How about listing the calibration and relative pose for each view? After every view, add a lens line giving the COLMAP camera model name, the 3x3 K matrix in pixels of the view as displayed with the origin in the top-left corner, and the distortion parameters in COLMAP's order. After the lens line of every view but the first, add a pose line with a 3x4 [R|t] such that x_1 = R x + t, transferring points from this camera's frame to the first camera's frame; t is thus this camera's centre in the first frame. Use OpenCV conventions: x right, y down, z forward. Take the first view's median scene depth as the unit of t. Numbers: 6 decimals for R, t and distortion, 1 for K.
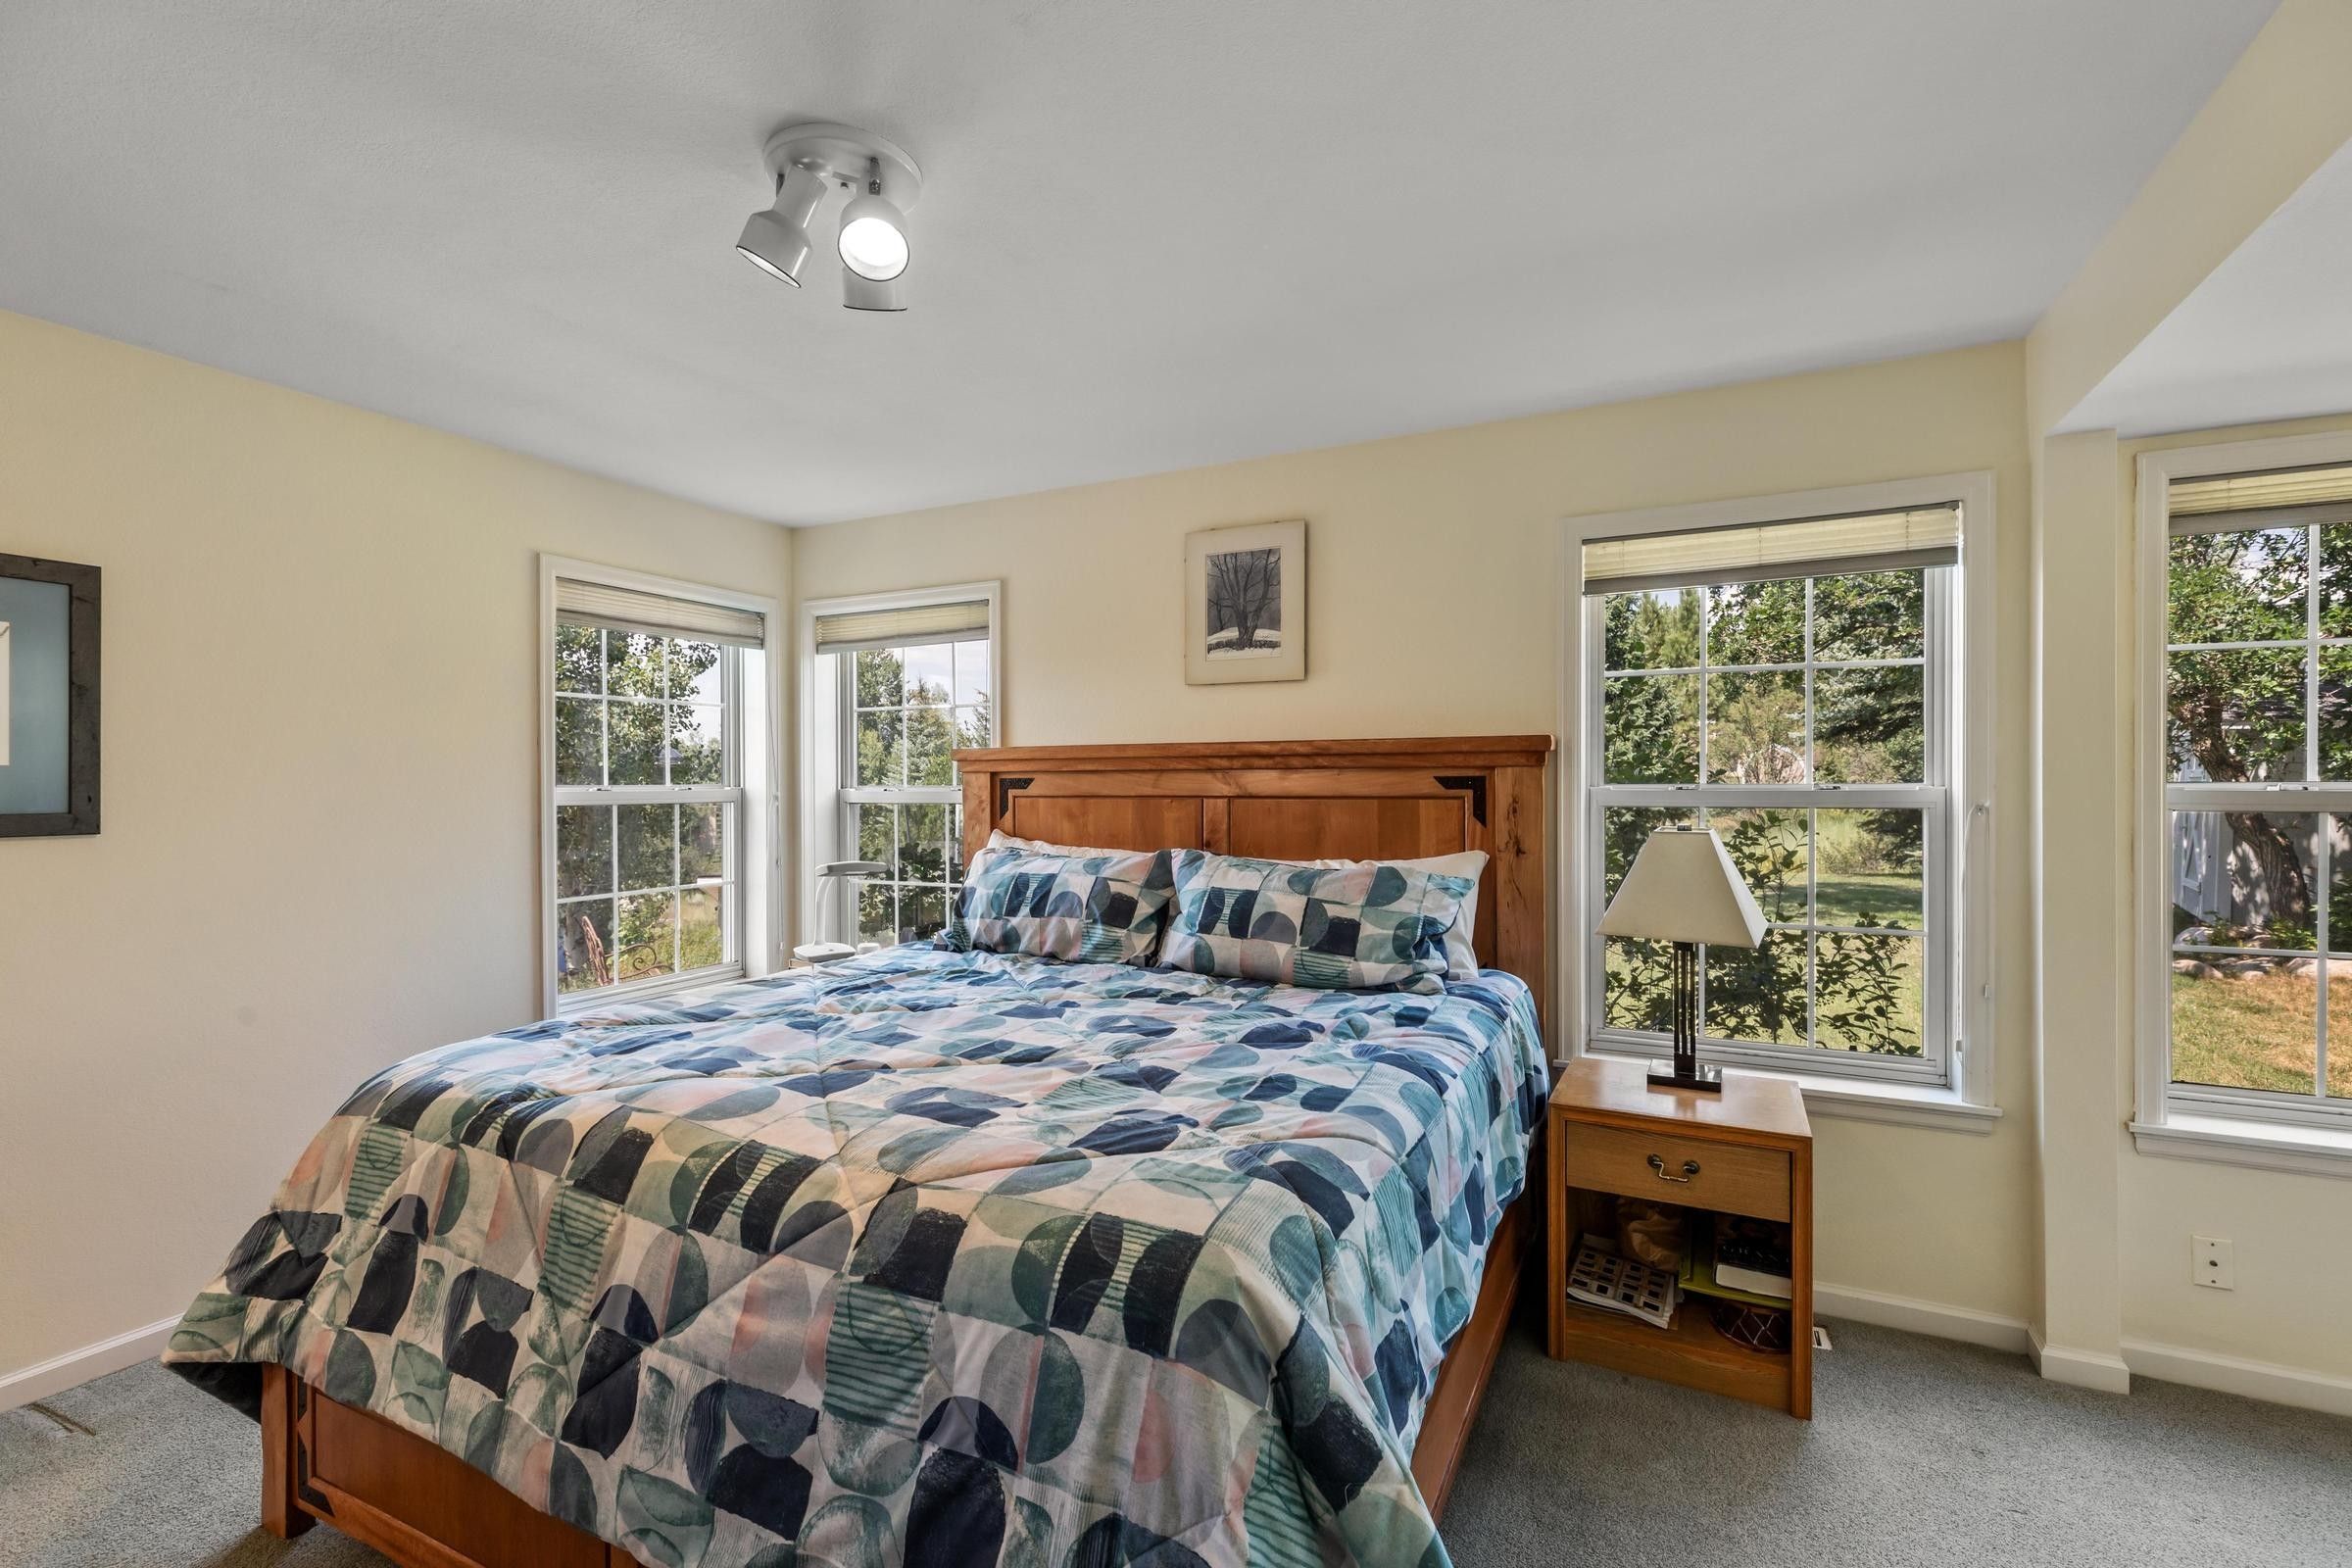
lens RADIAL K [[1073.6, 0, 1149.4], [0, 1073.6, 784.1], [0, 0, 1]] dist [0.003870, 0.000351]
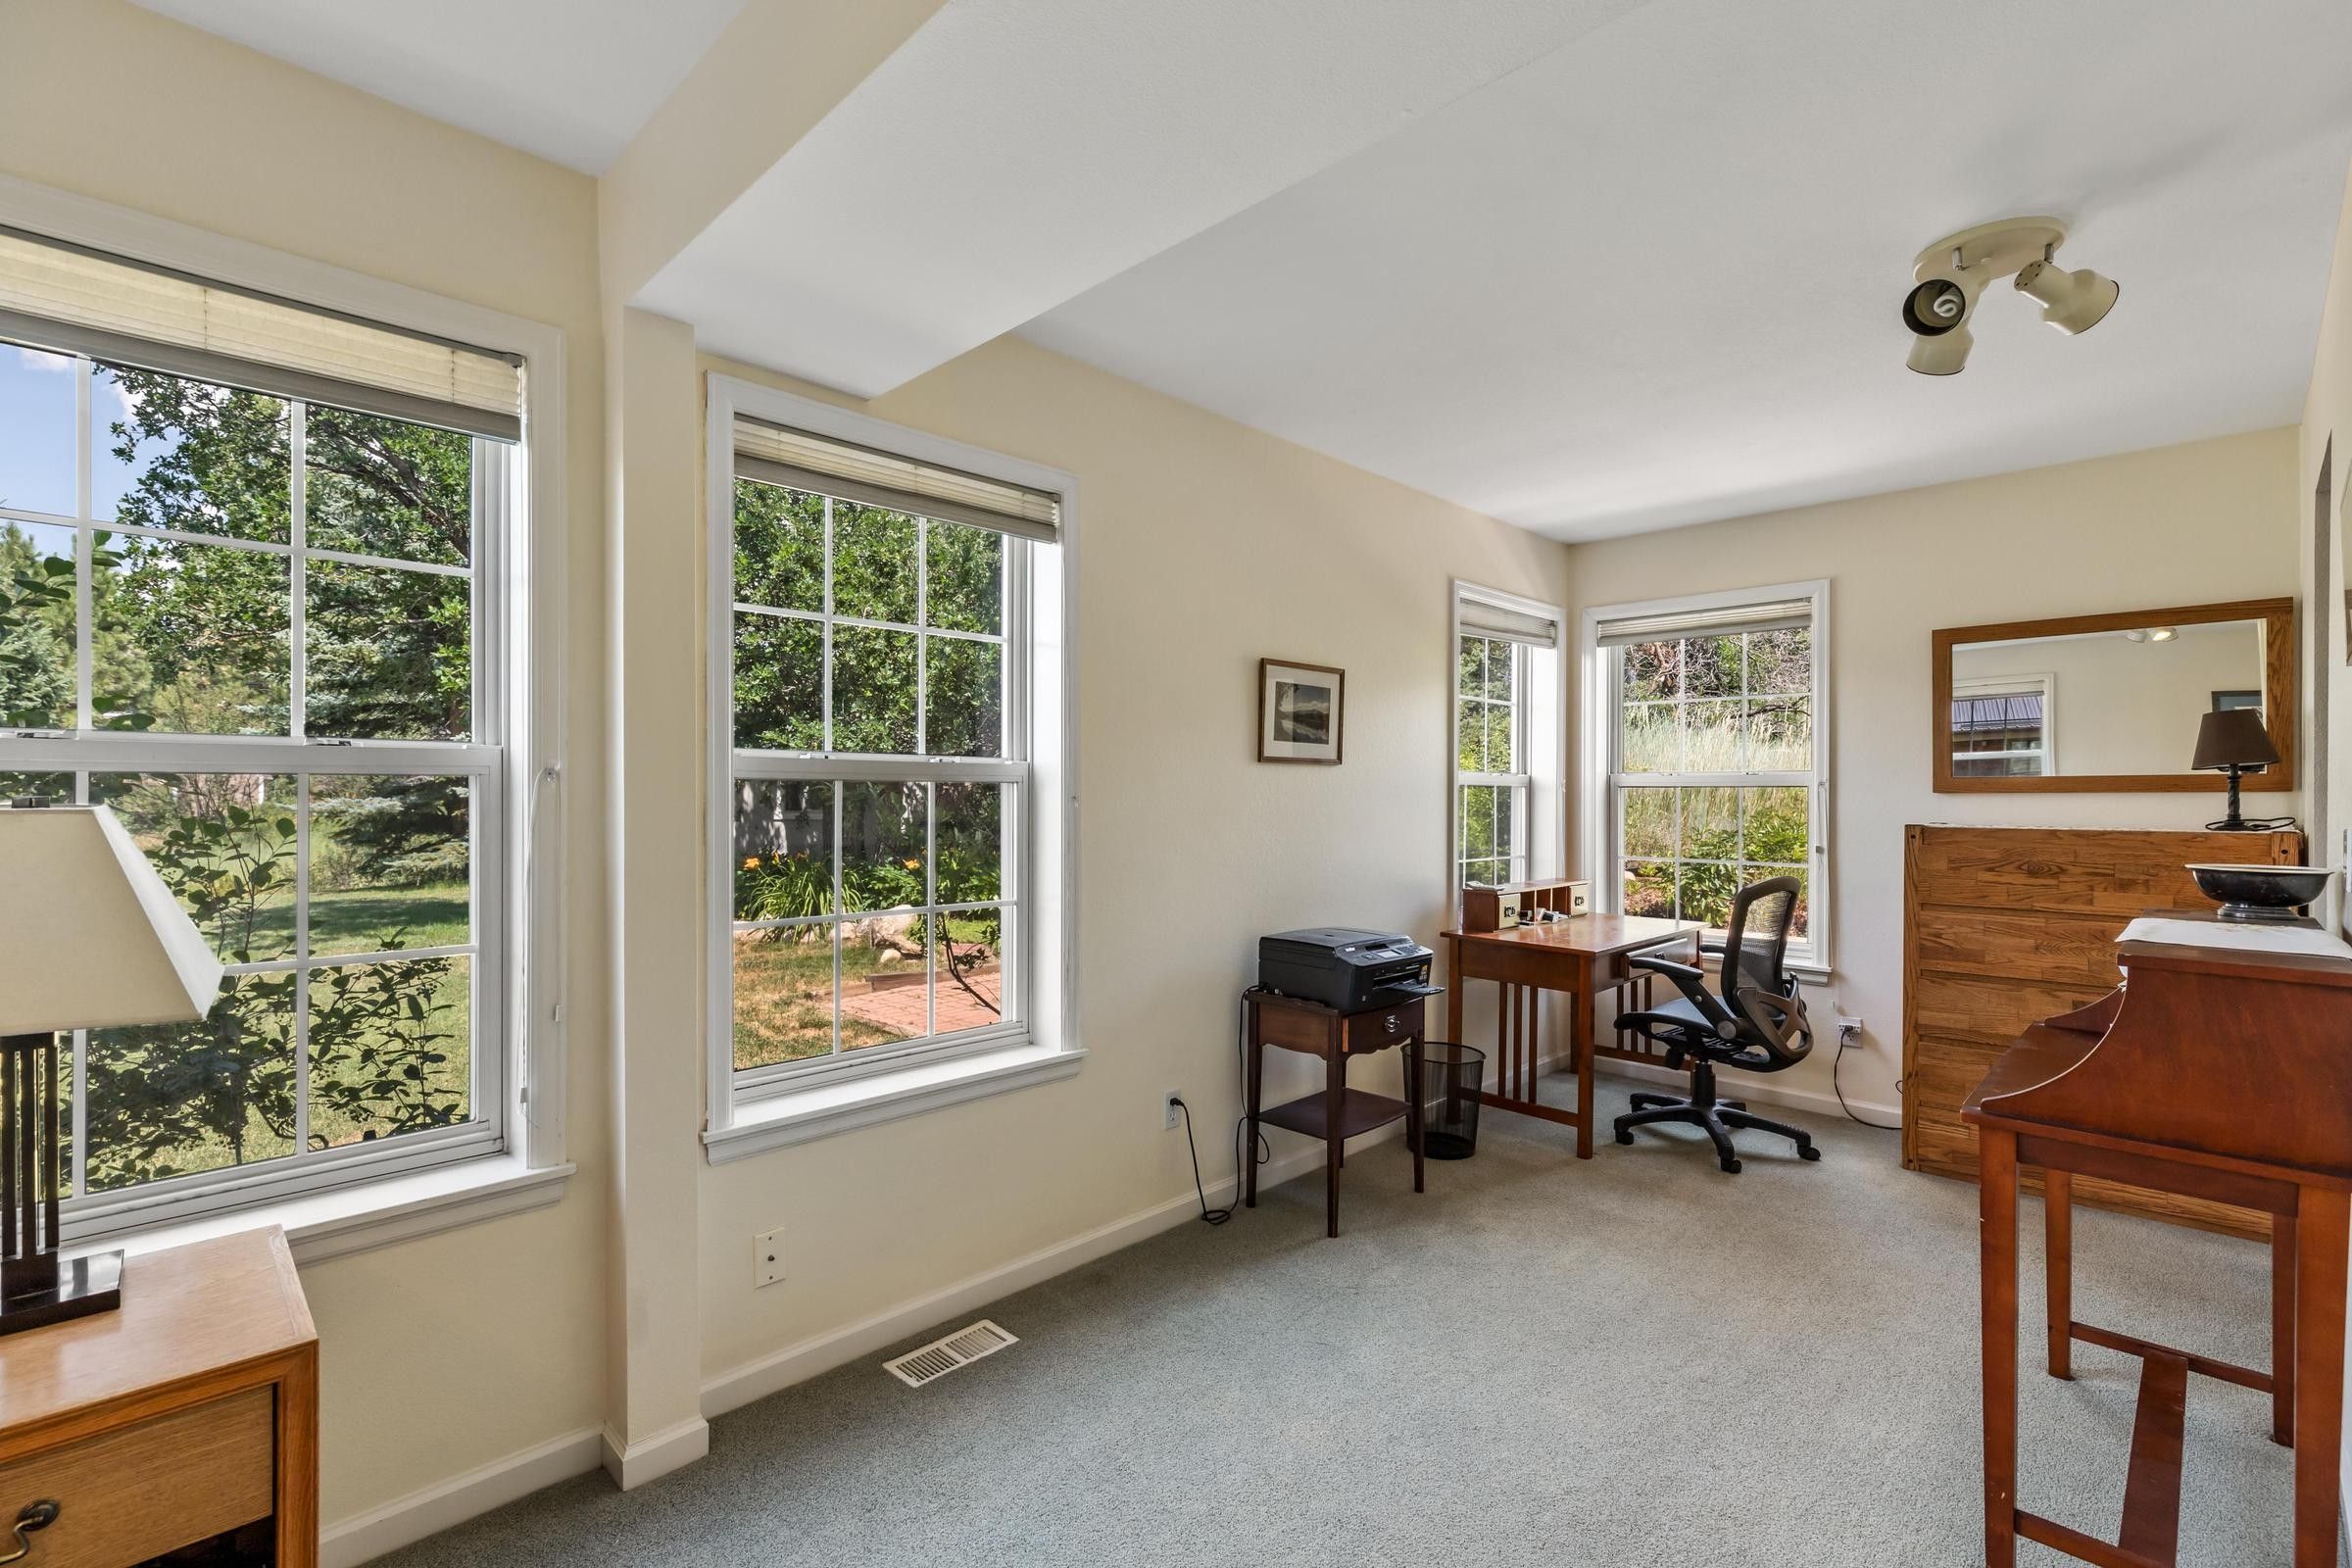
lens RADIAL K [[1050.6, 0, 1162.4], [0, 1050.6, 793.9], [0, 0, 1]] dist [-0.000182, -0.000101]
pose [[0.307059, 0.002872, 0.951686, 0.184287], [0.002736, 0.999989, -0.003901, 0.037542], [-0.951686, 0.003801, 0.307048, 0.330617]]
